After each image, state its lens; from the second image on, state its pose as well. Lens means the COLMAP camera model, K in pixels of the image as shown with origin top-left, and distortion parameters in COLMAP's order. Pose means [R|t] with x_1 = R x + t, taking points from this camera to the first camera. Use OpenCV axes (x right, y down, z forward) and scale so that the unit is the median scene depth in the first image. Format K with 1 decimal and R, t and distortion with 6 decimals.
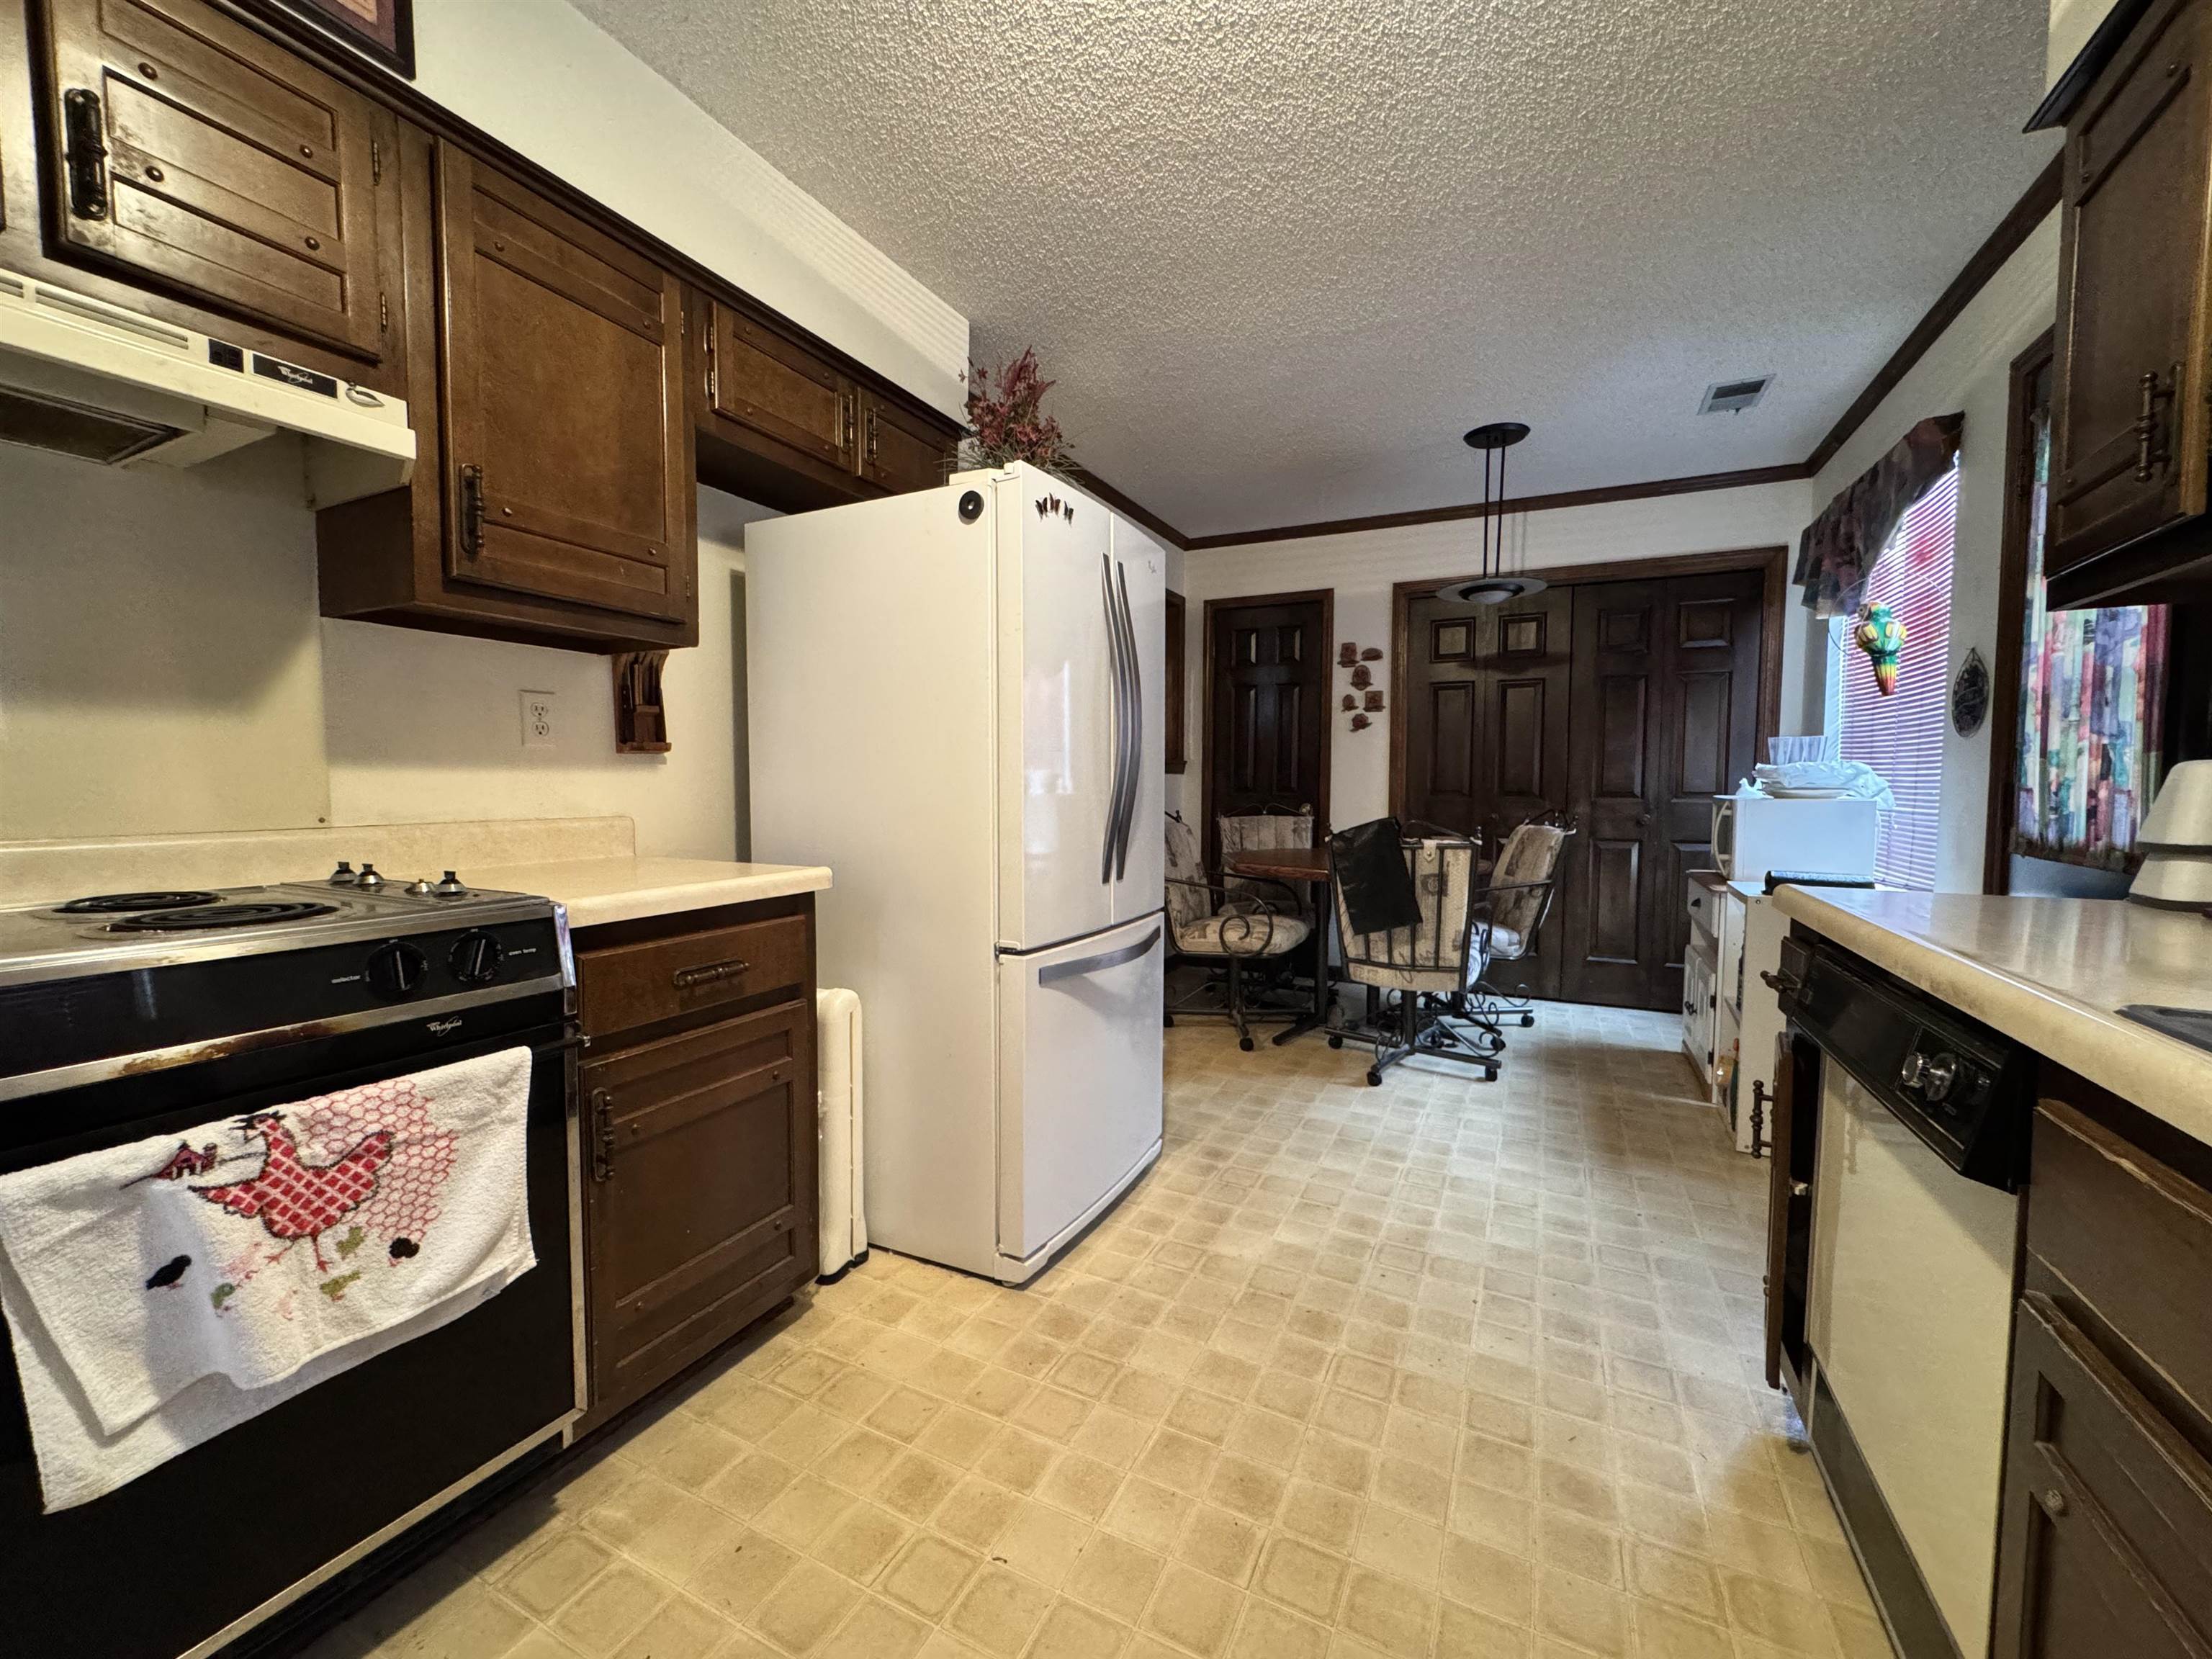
lens RADIAL K [[884.8, 0, 1100.6], [0, 884.8, 831.2], [0, 0, 1]] dist [0.004359, 0.000693]
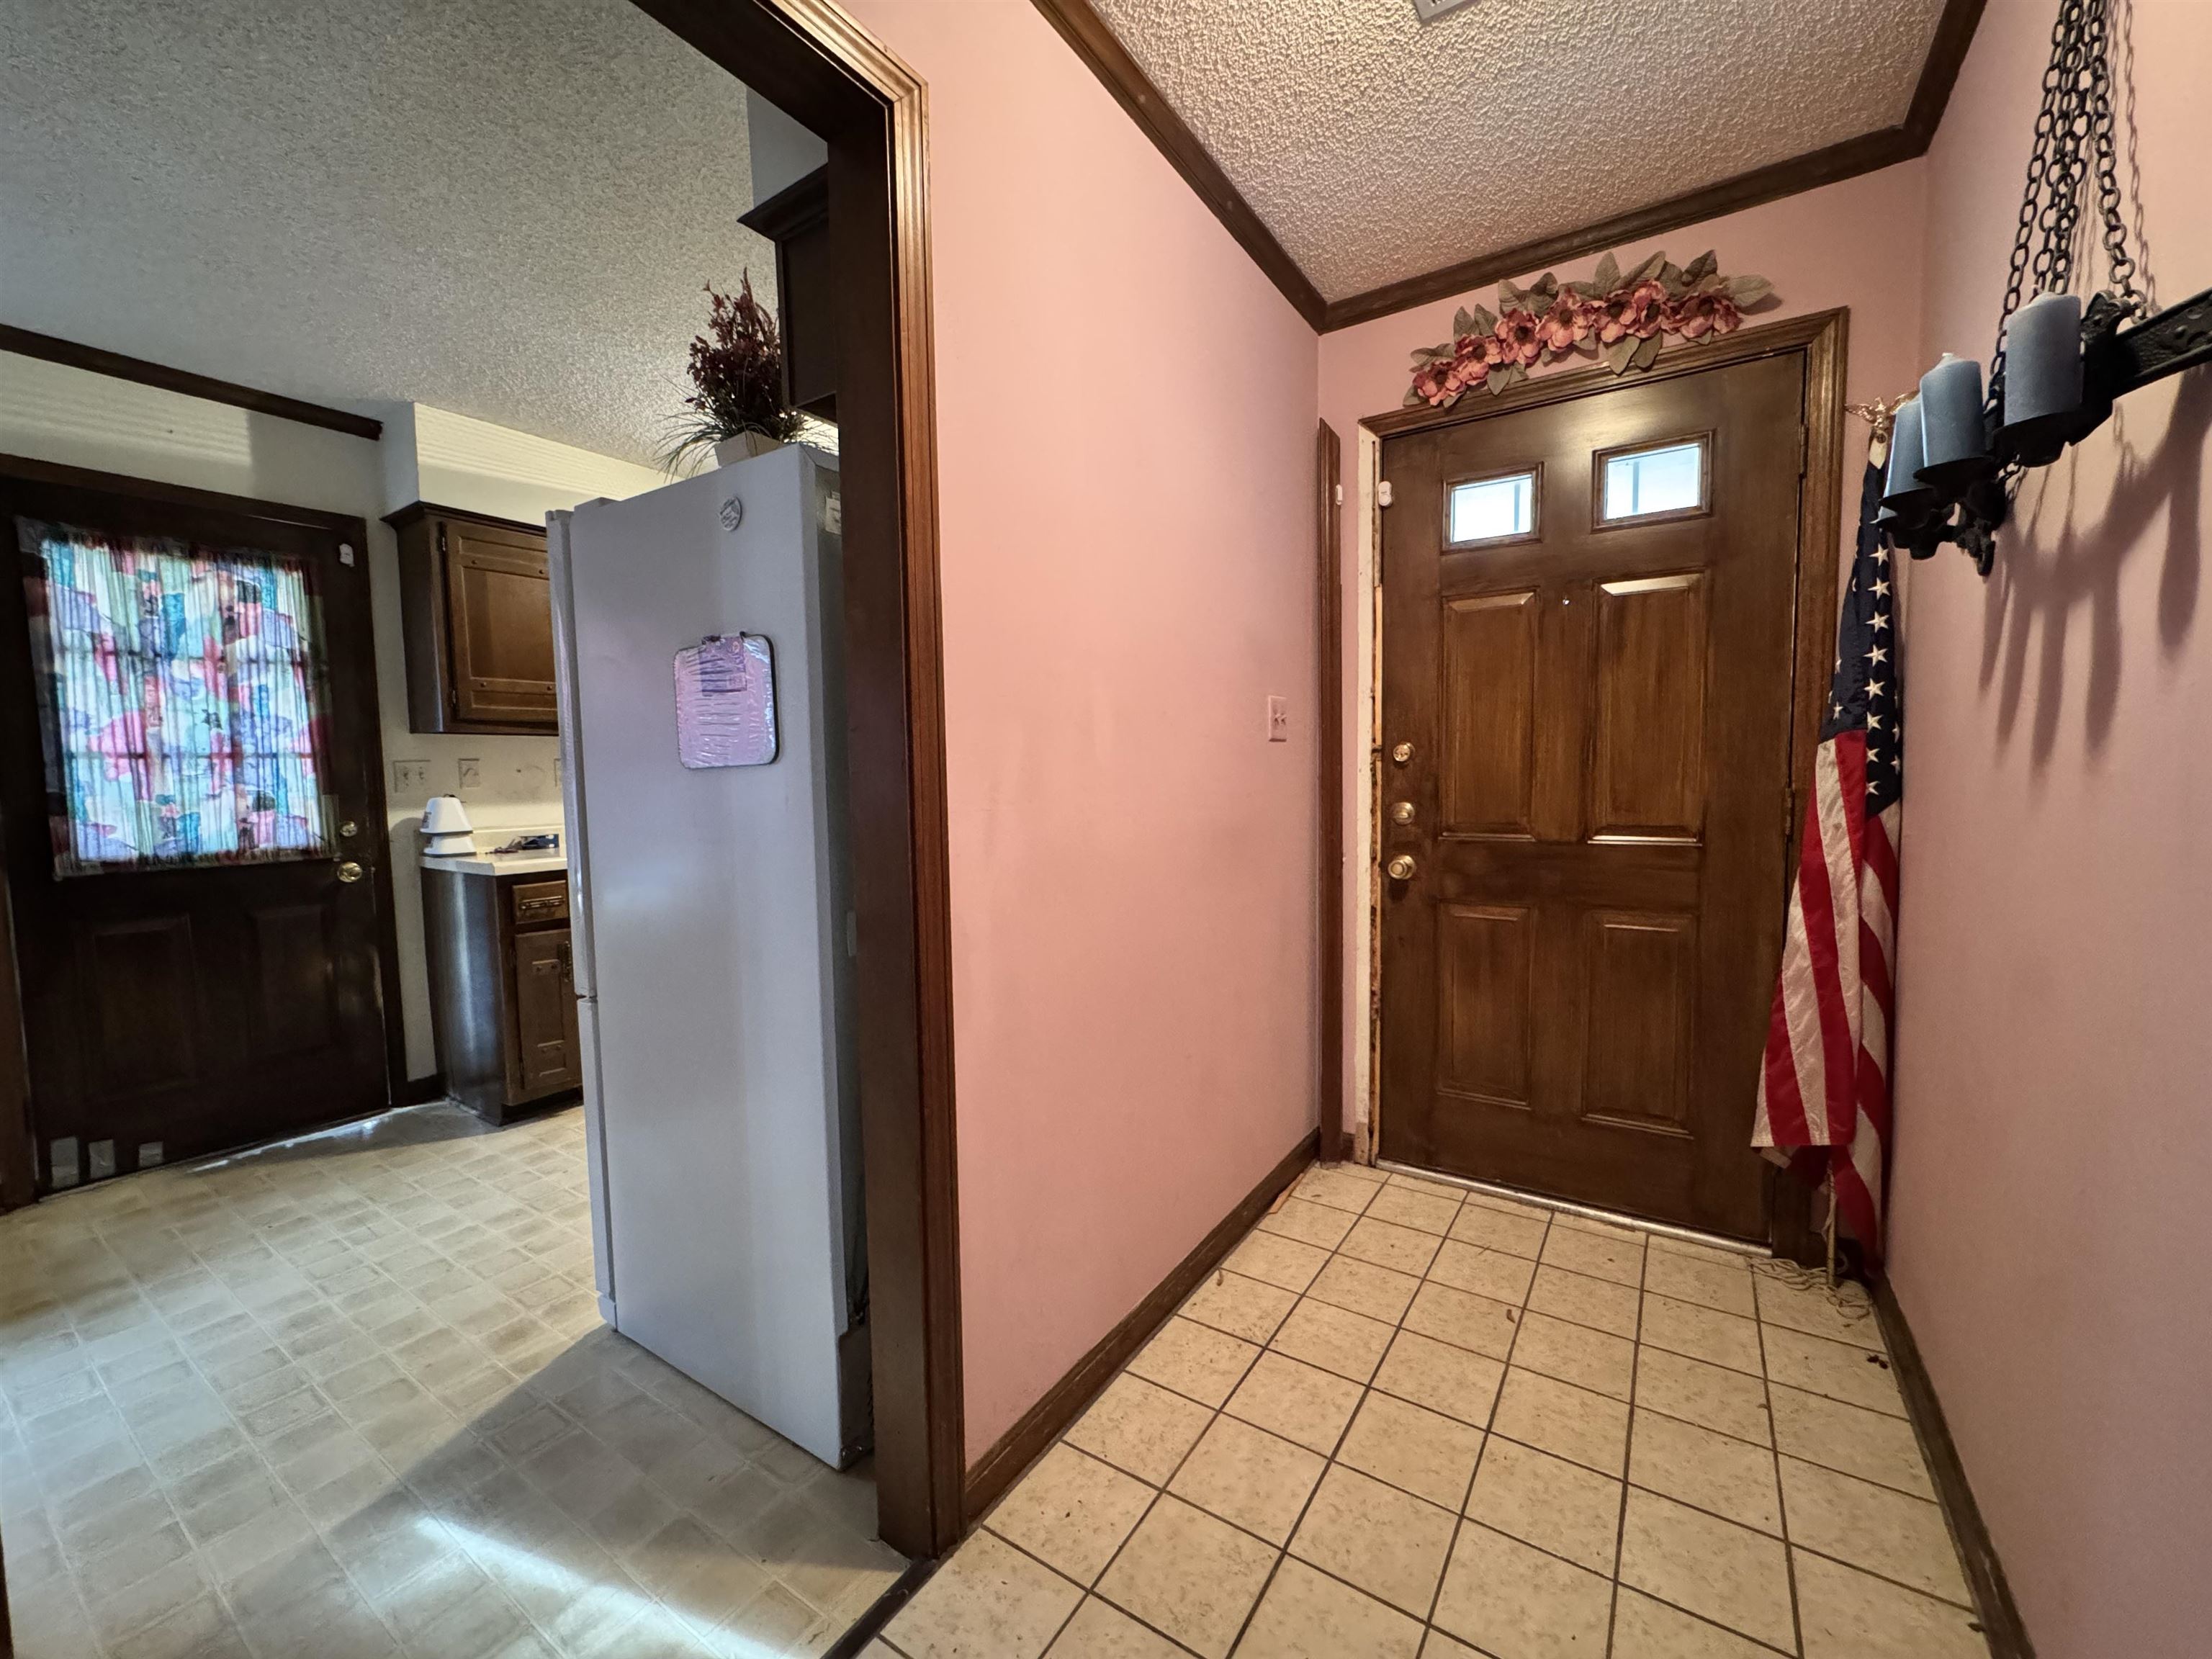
lens RADIAL K [[884.8, 0, 1104.3], [0, 884.8, 827.2], [0, 0, 1]] dist [0.004359, 0.000693]
pose [[-0.992864, 0.013407, 0.118500, -0.272180], [0.029399, 0.990510, 0.134256, -0.081109], [-0.115575, 0.136782, -0.983836, 0.985259]]
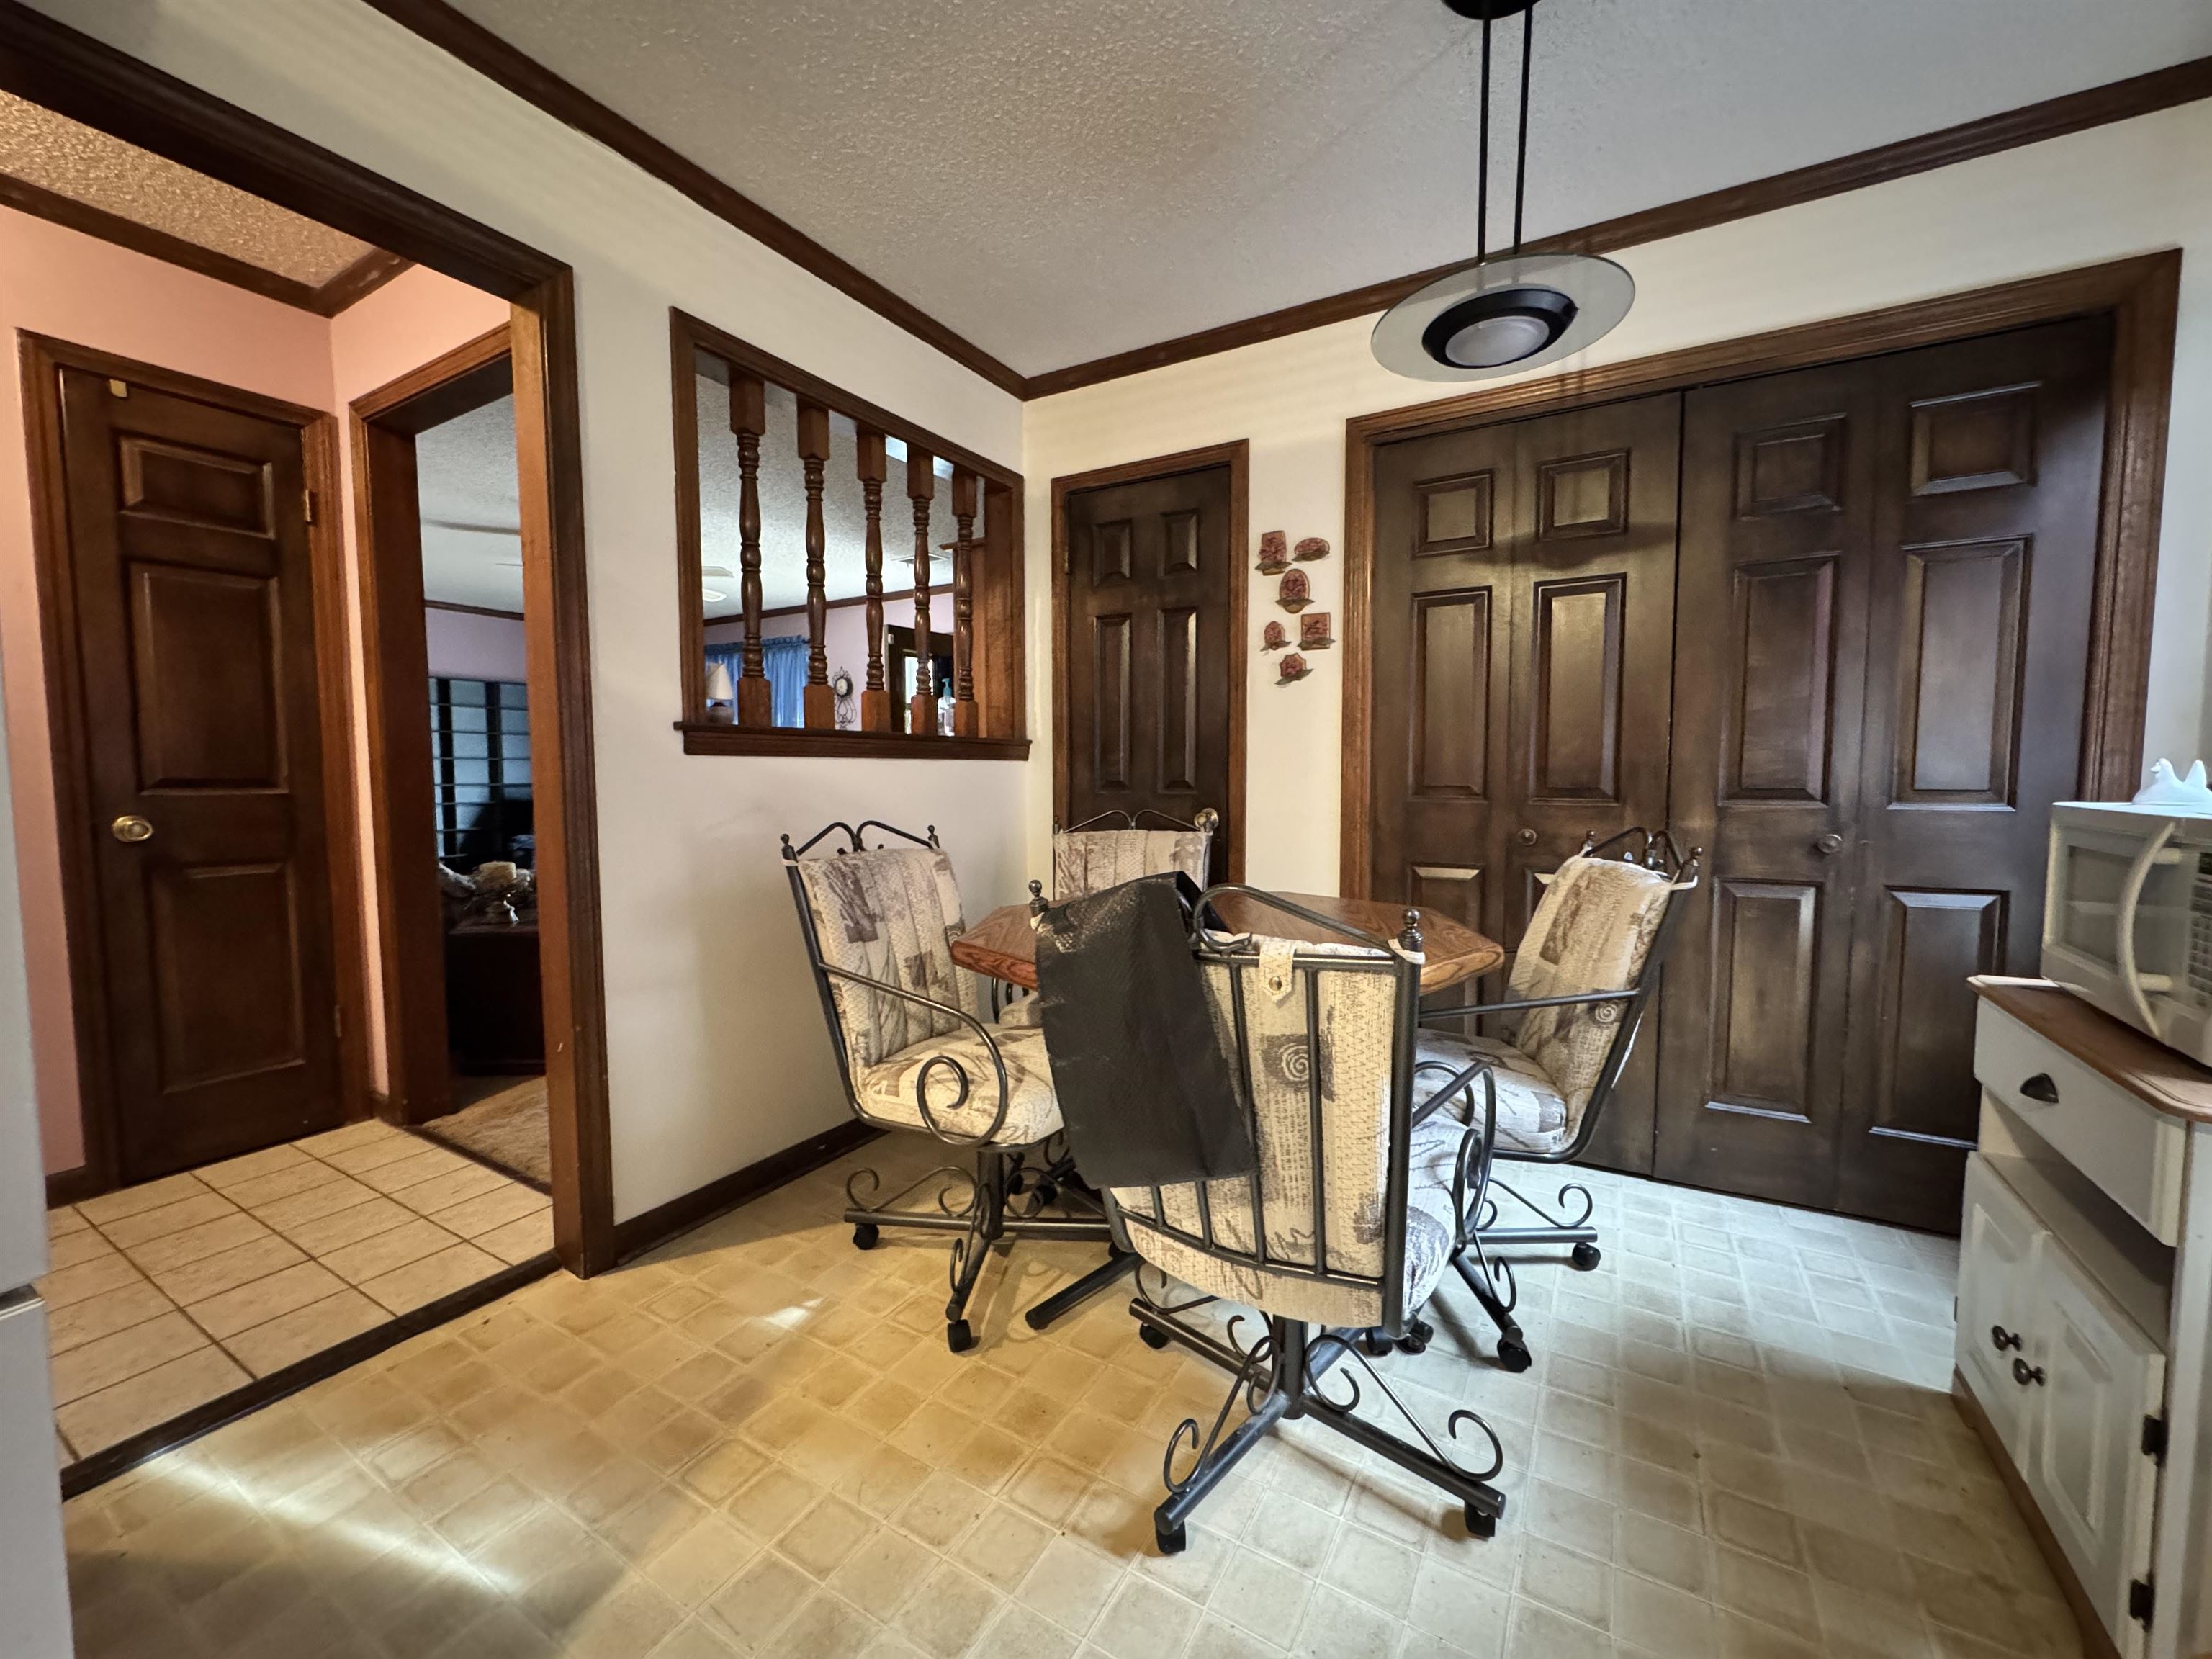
lens RADIAL K [[884.8, 0, 1103.2], [0, 884.8, 826.1], [0, 0, 1]] dist [0.004359, 0.000693]
pose [[0.997635, -0.001154, -0.068730, 0.229713], [0.001497, 0.999987, 0.004942, -0.025902], [0.068723, -0.005033, 0.997623, 0.455256]]
